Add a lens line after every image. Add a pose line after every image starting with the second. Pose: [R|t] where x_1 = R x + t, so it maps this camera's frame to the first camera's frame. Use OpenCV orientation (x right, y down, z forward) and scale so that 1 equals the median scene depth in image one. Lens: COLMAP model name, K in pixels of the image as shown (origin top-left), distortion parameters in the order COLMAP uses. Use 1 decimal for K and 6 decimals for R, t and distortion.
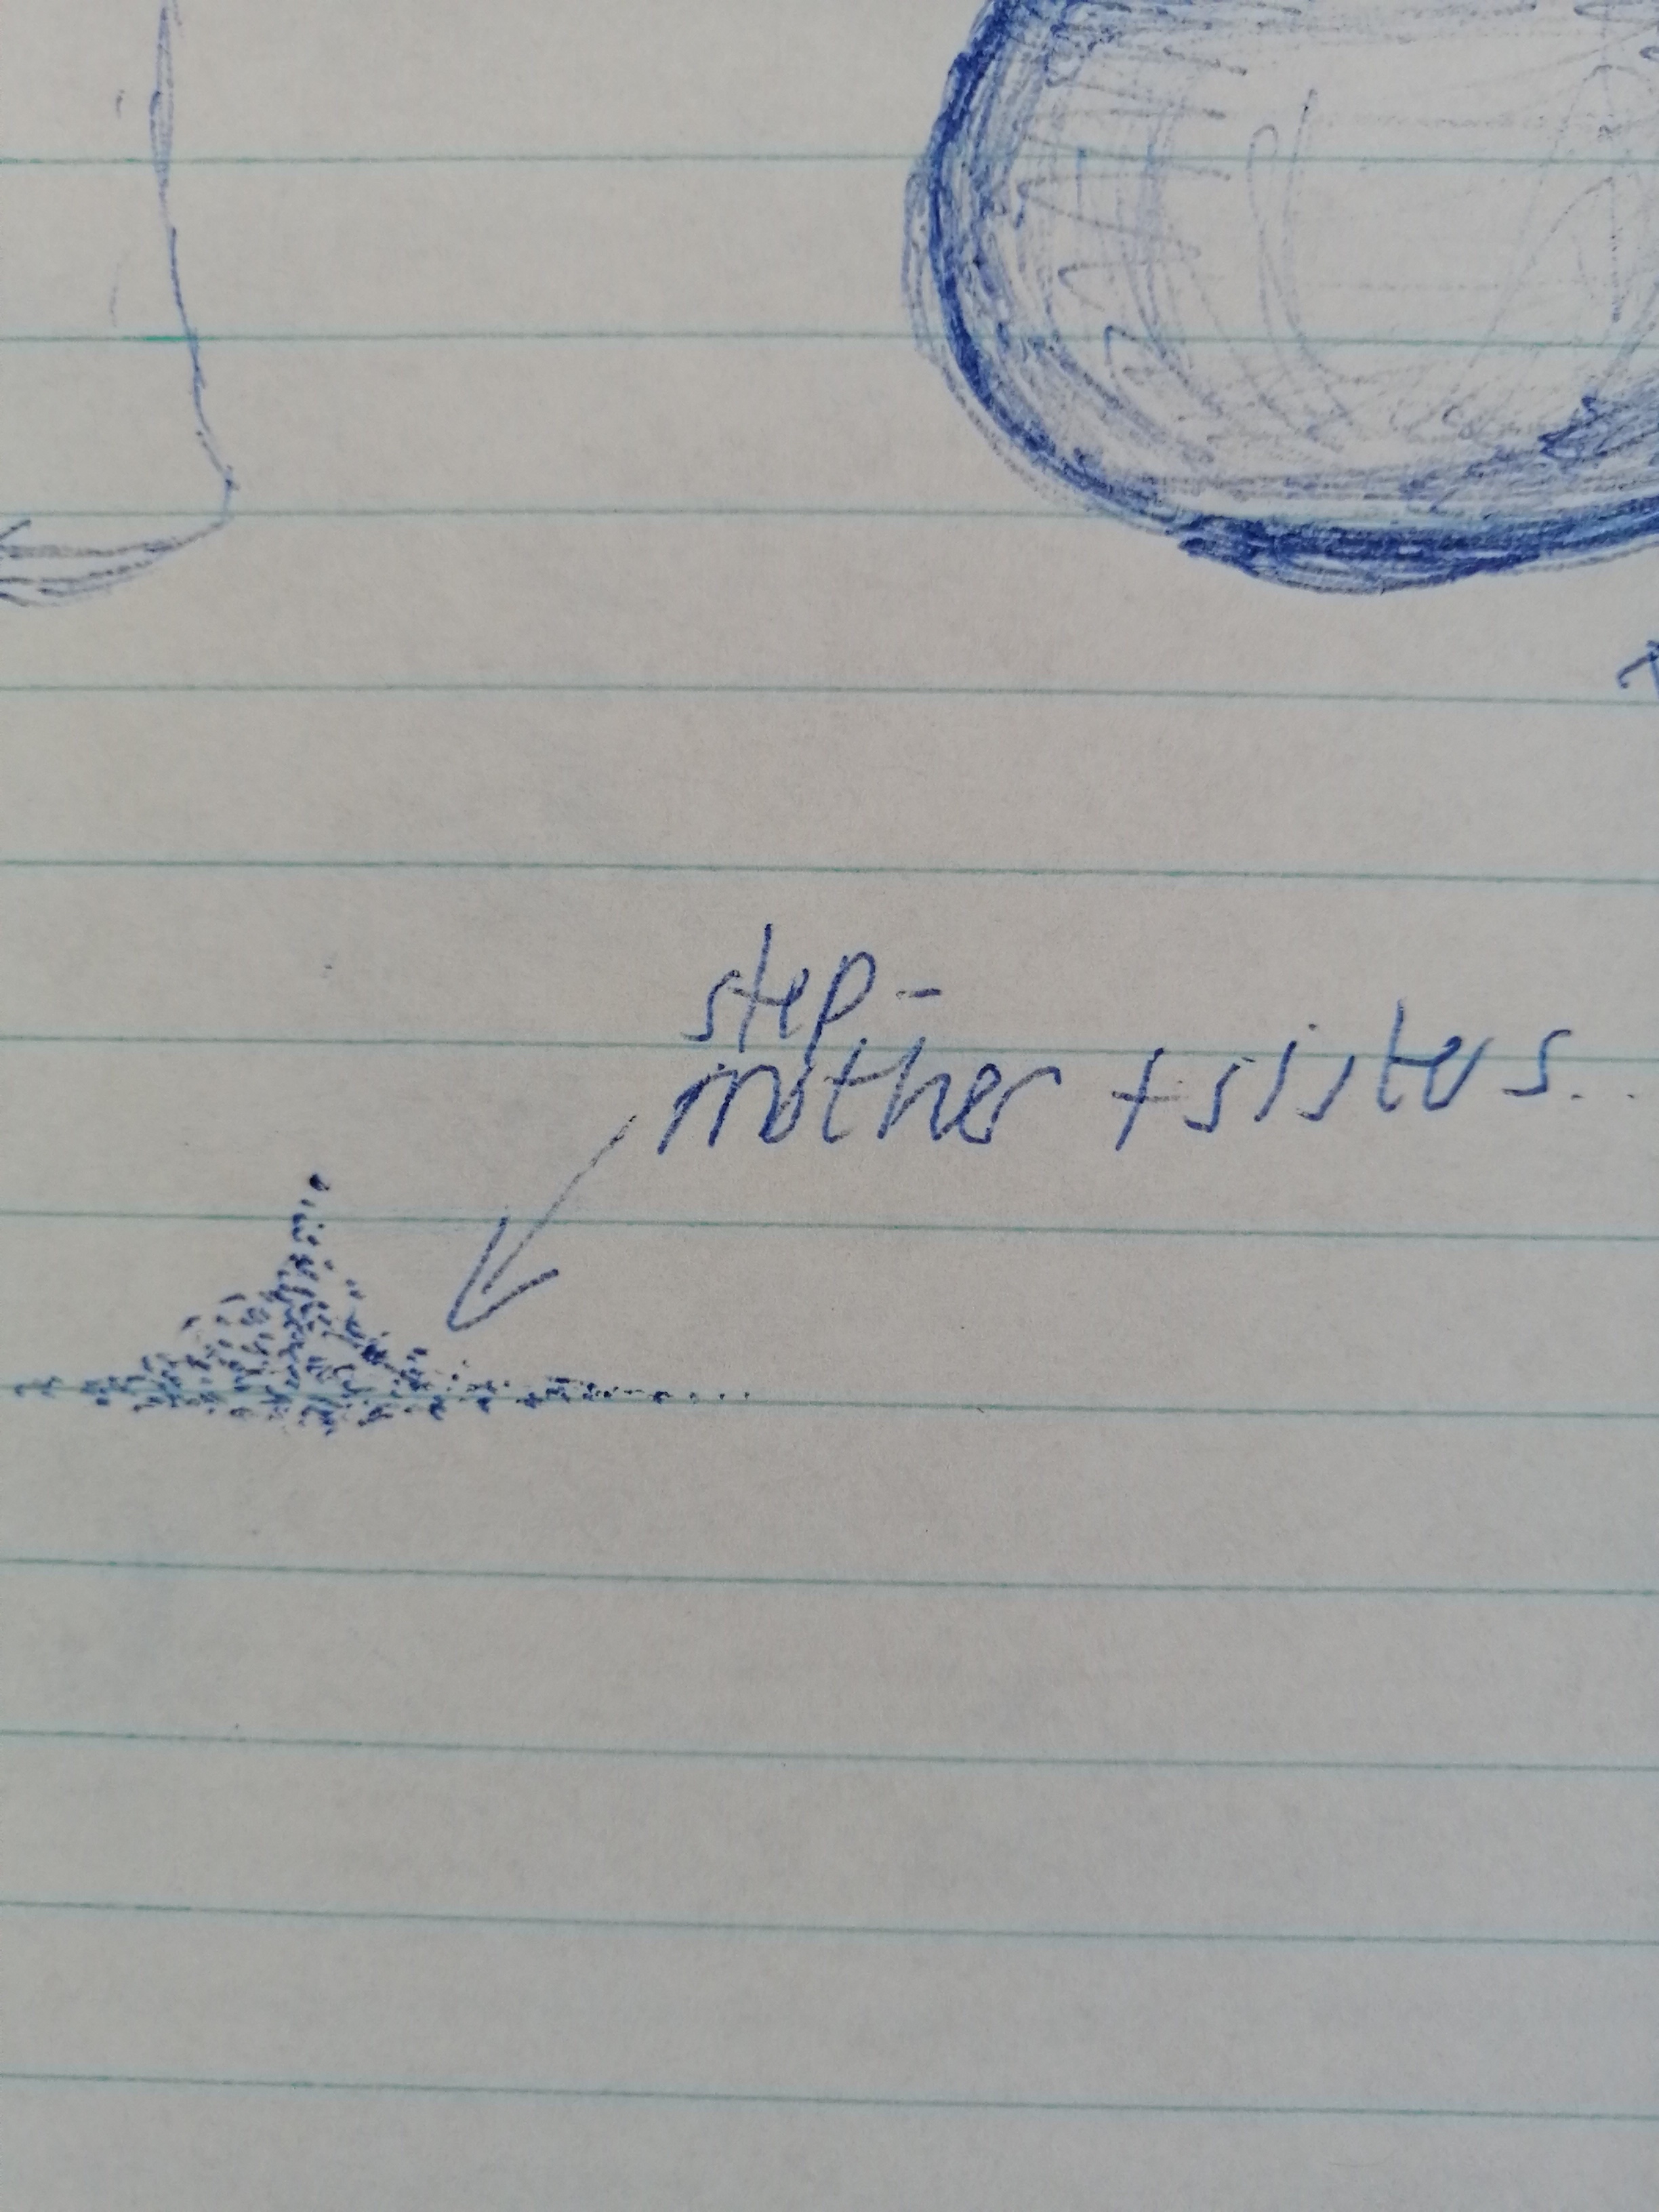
lens RADIAL K [[1890.2, 0, 827.6], [0, 1890.2, 1105.5], [0, 0, 1]] dist [-0.100628, 0.095306]
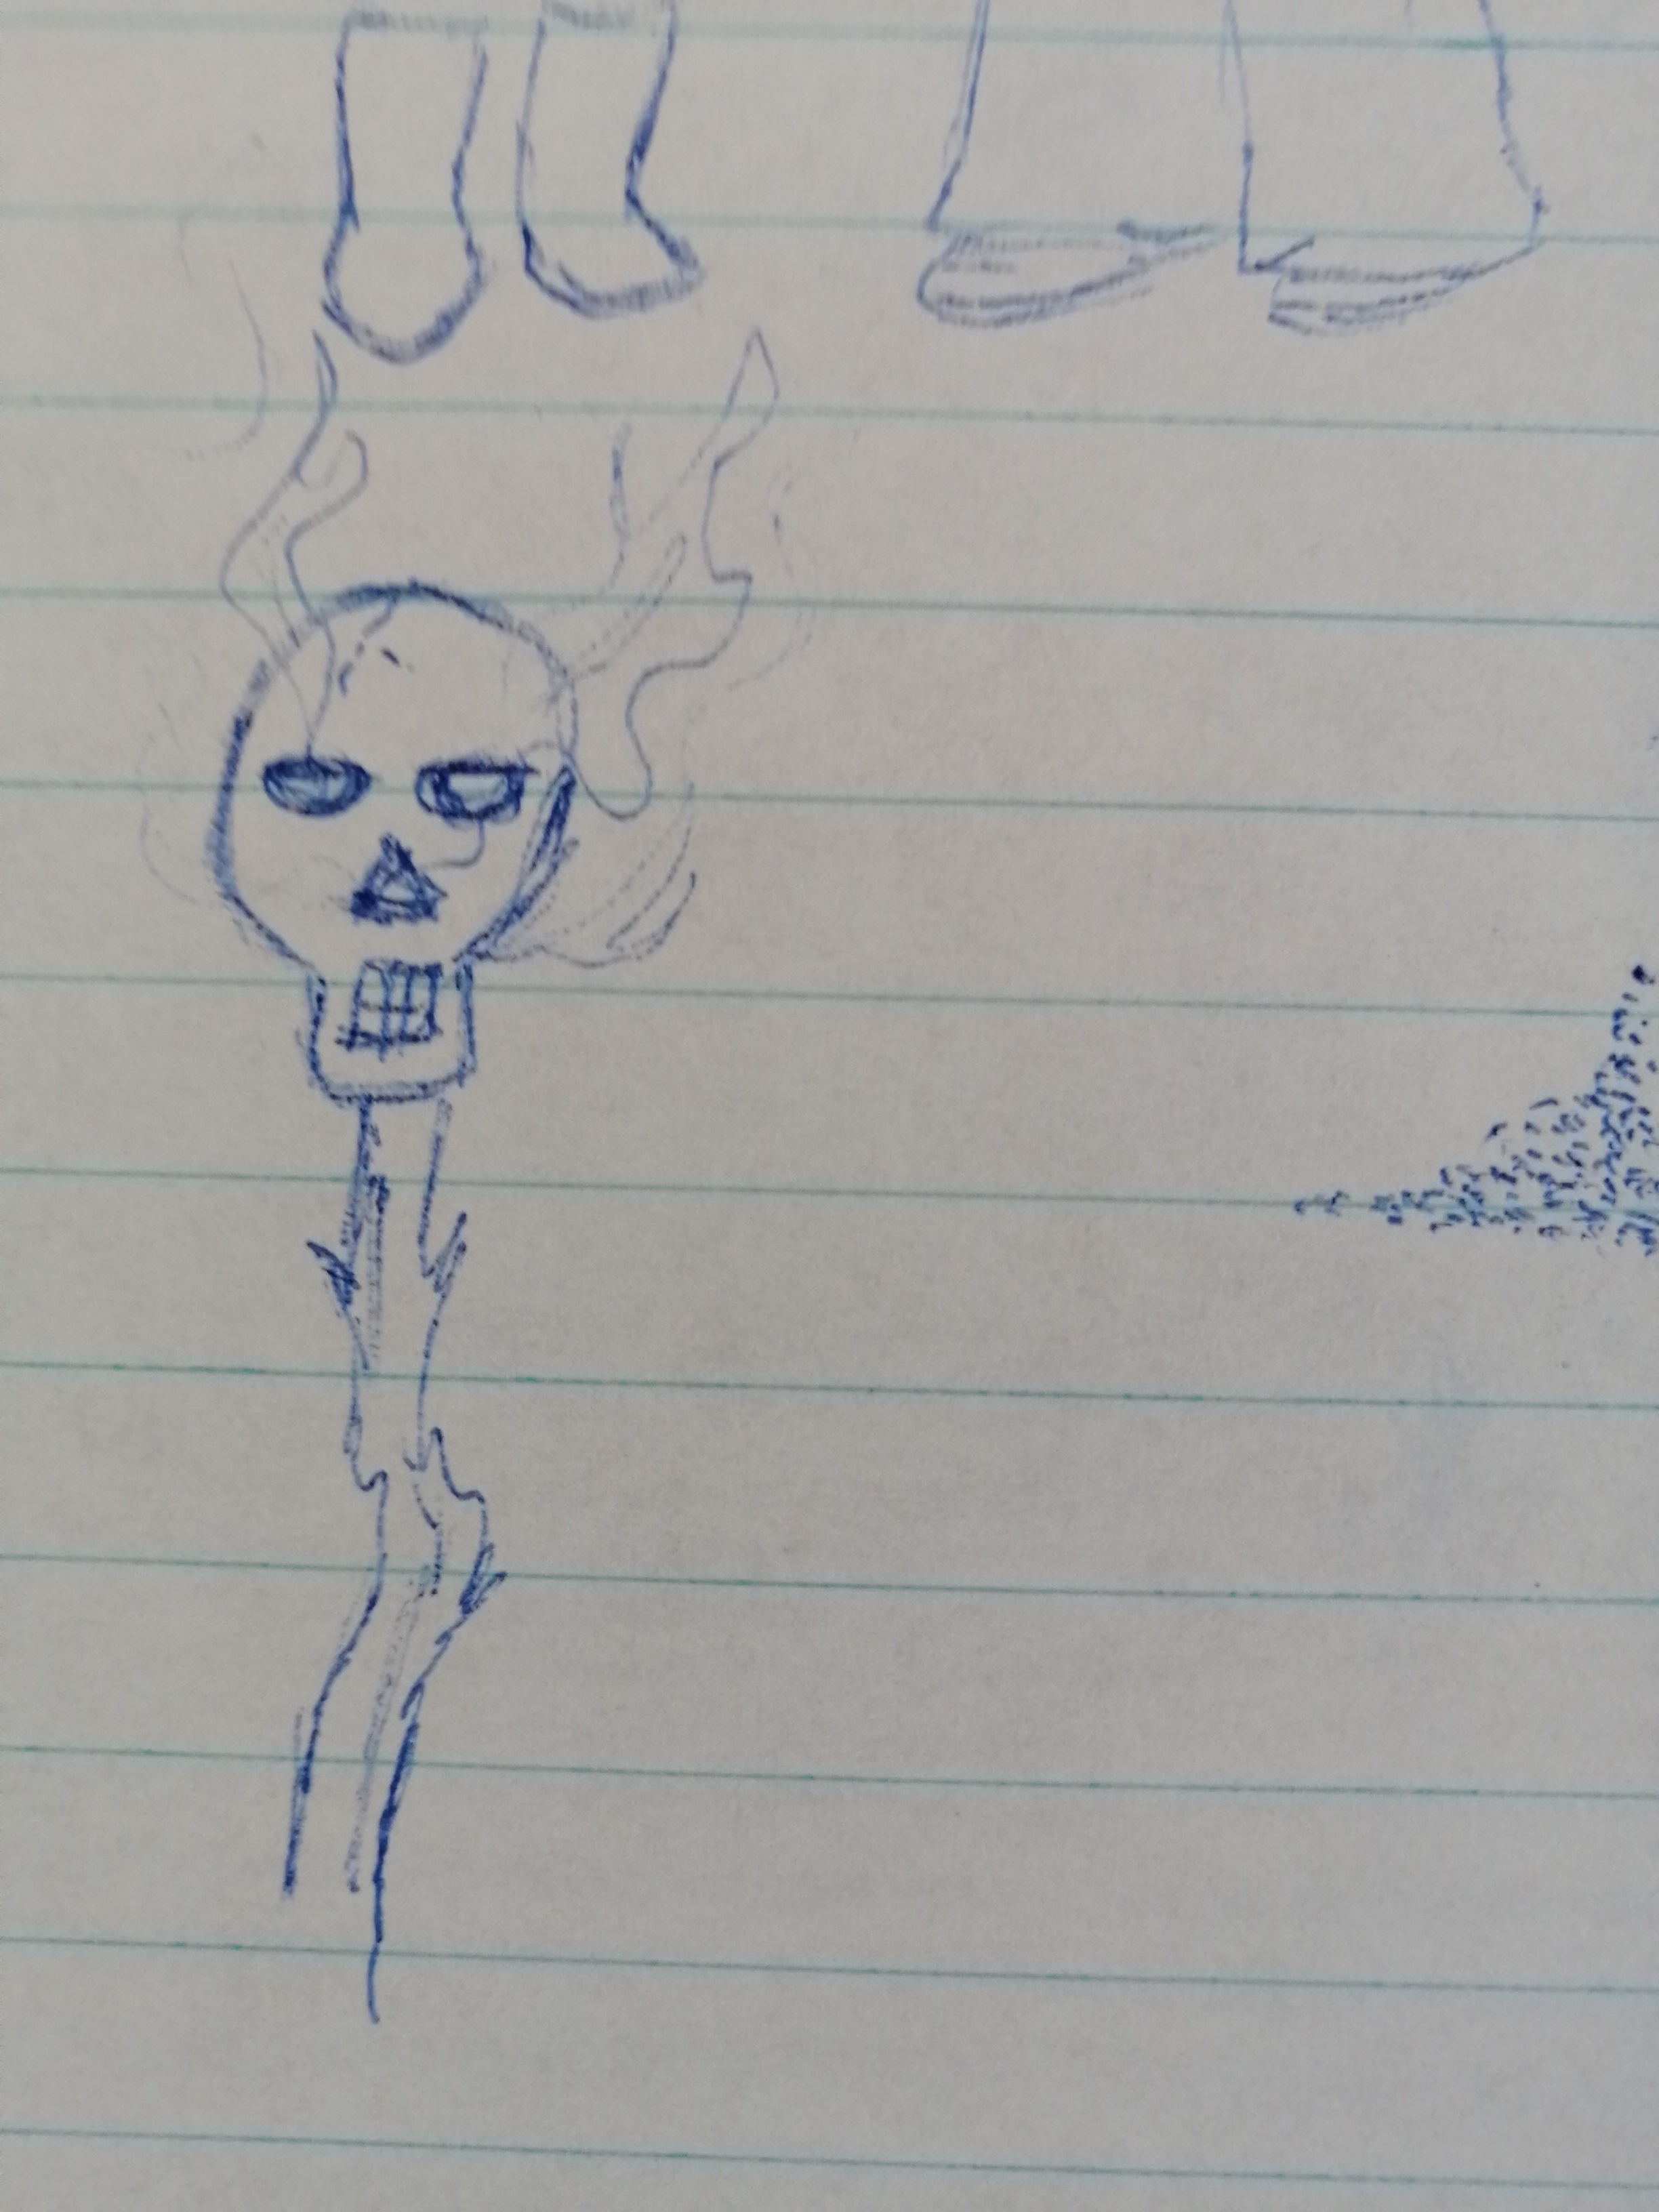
lens RADIAL K [[1890.2, 0, 826.3], [0, 1890.2, 1103.6], [0, 0, 1]] dist [-0.100628, 0.095306]
pose [[0.999954, 0.007506, -0.005934, -0.657286], [-0.007588, 0.999875, -0.013897, 0.118286], [0.005829, 0.013942, 0.999886, 0.102467]]
